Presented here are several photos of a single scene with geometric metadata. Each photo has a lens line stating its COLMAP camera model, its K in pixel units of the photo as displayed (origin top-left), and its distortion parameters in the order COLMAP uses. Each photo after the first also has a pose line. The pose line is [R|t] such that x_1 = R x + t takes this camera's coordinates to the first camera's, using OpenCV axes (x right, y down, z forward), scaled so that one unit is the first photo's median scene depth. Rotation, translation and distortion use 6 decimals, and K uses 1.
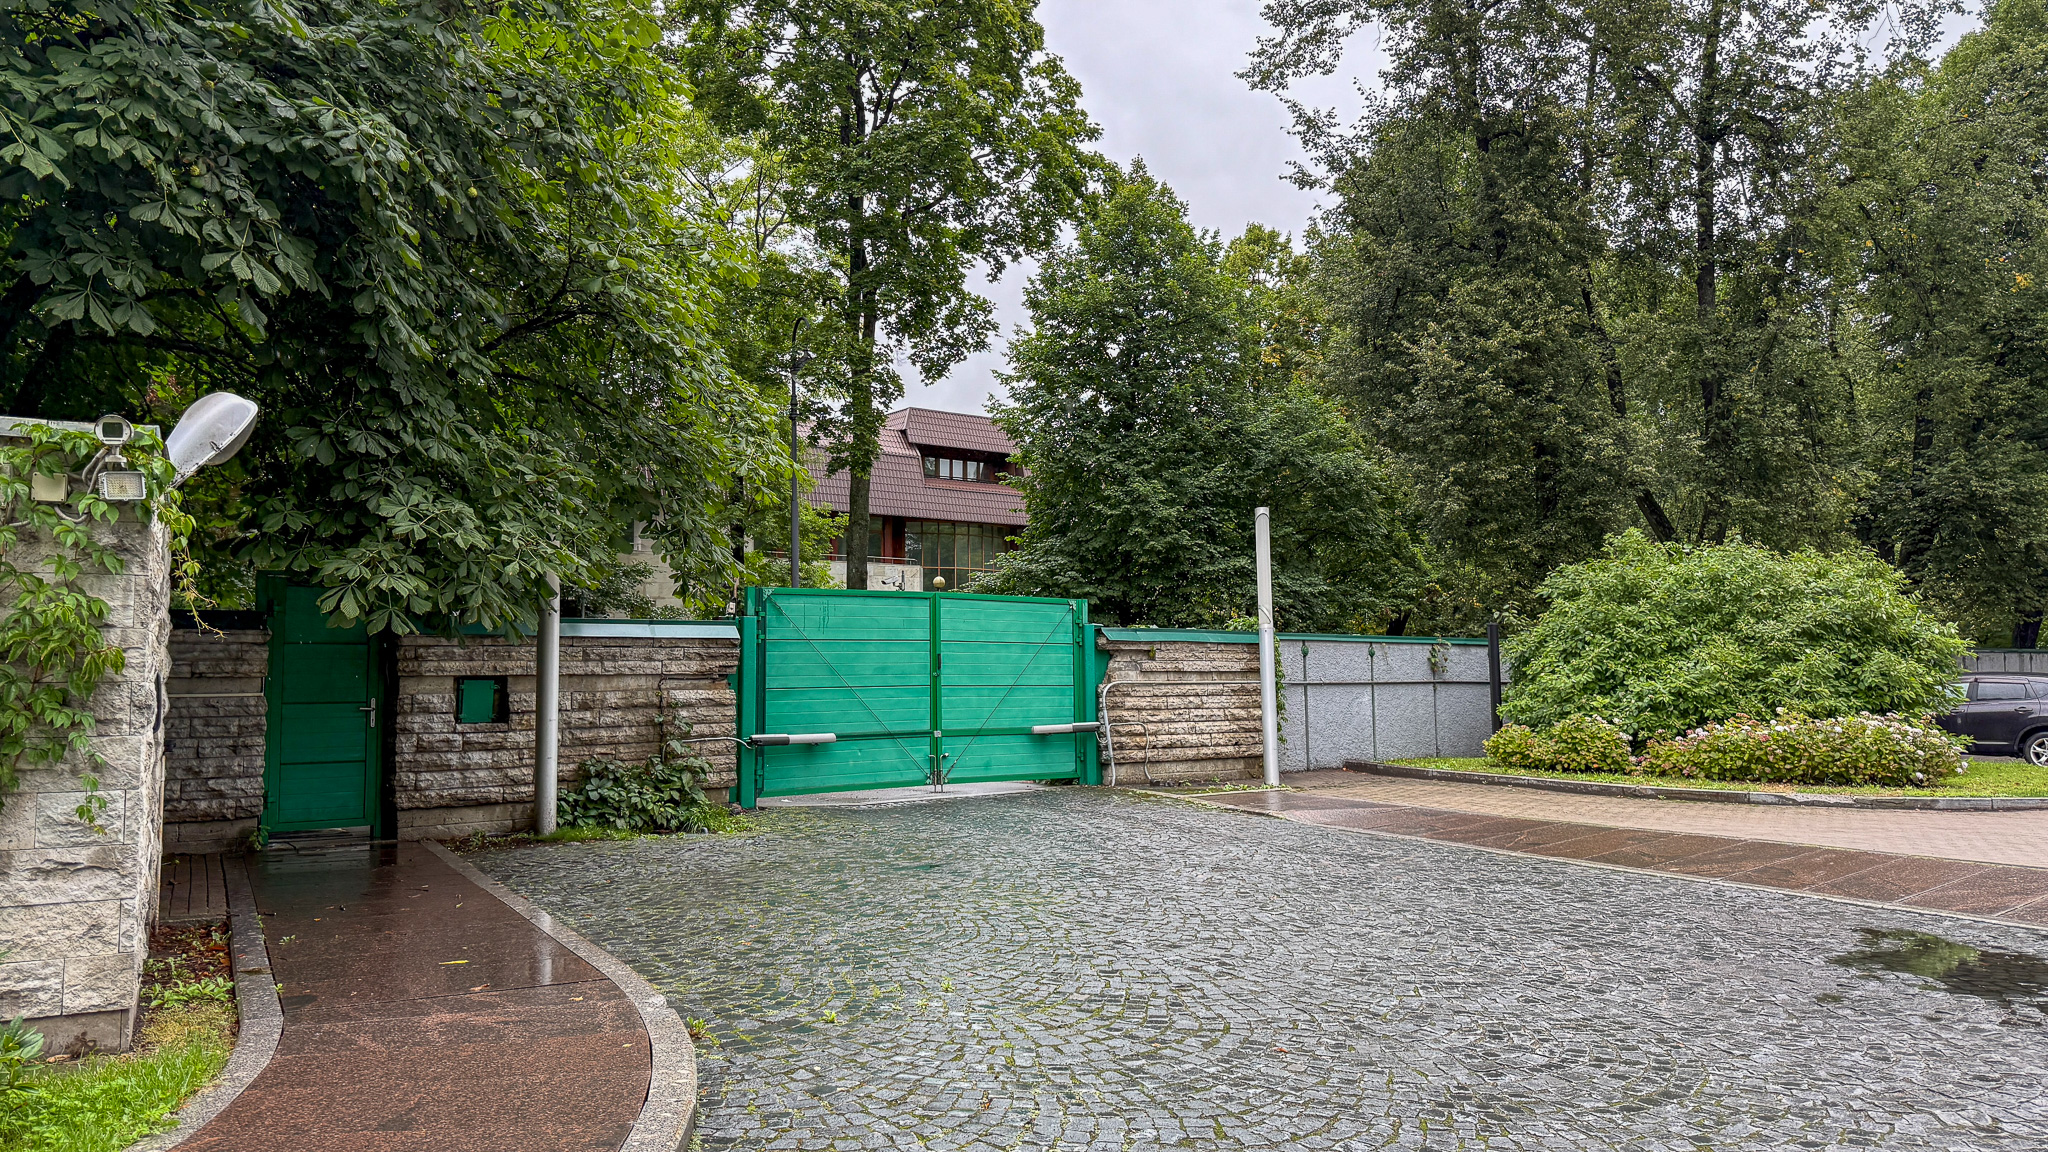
lens RADIAL K [[1454.1, 0, 1026.7], [0, 1454.1, 566.9], [0, 0, 1]] dist [0.013935, -0.027465]
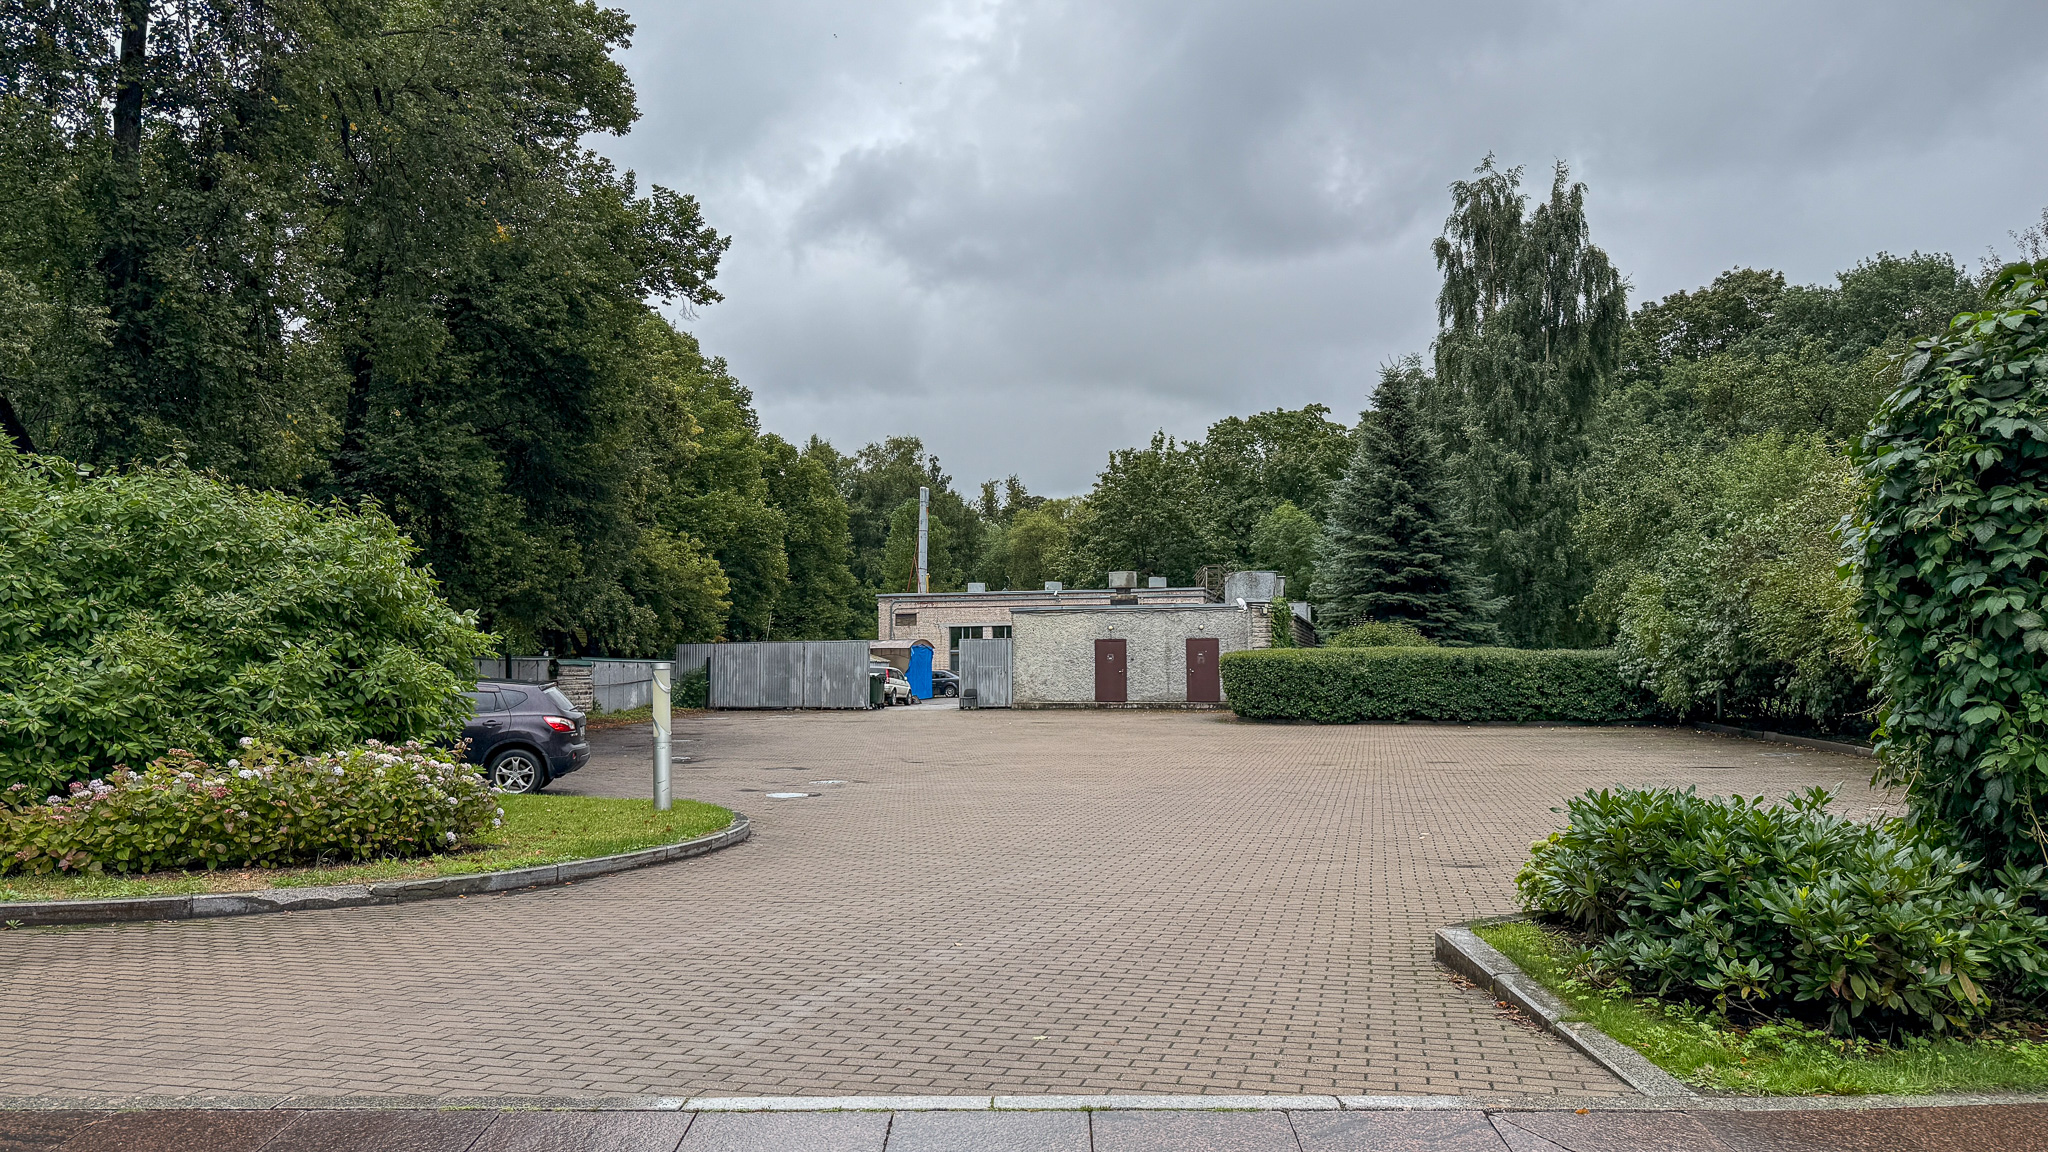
lens RADIAL K [[1454.1, 0, 1027.3], [0, 1454.1, 565.3], [0, 0, 1]] dist [0.013935, -0.027465]
pose [[0.511589, 0.069141, 0.856444, 0.160335], [-0.066331, 0.996961, -0.040863, 0.028572], [-0.856666, -0.035904, 0.514620, 0.406216]]
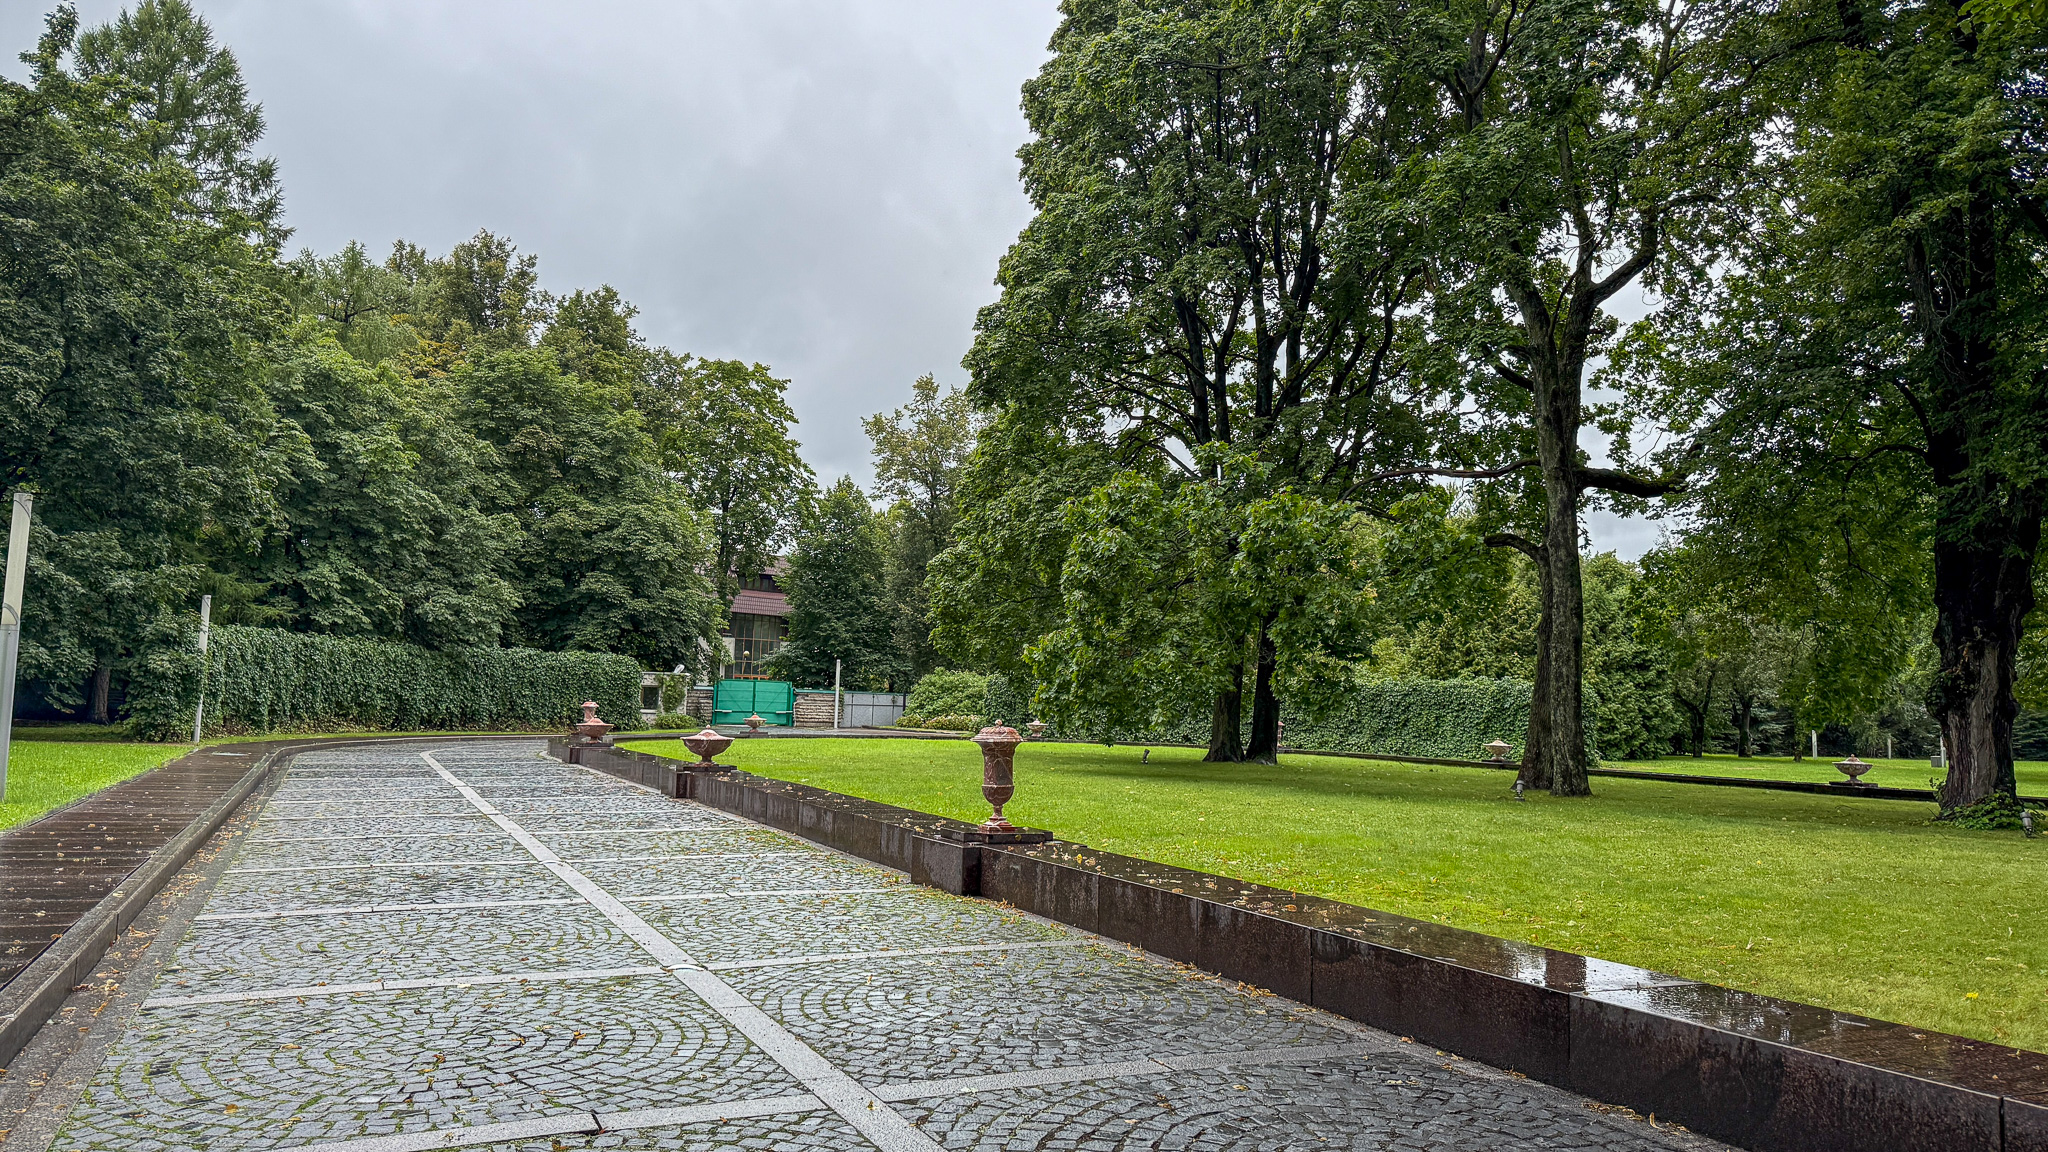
lens RADIAL K [[1454.1, 0, 1020.9], [0, 1454.1, 581.5], [0, 0, 1]] dist [0.013935, -0.027465]
pose [[0.989926, 0.047284, 0.133456, 0.121176], [-0.046151, 0.998867, -0.011574, -0.240228], [-0.133852, 0.005299, 0.990987, -3.140038]]
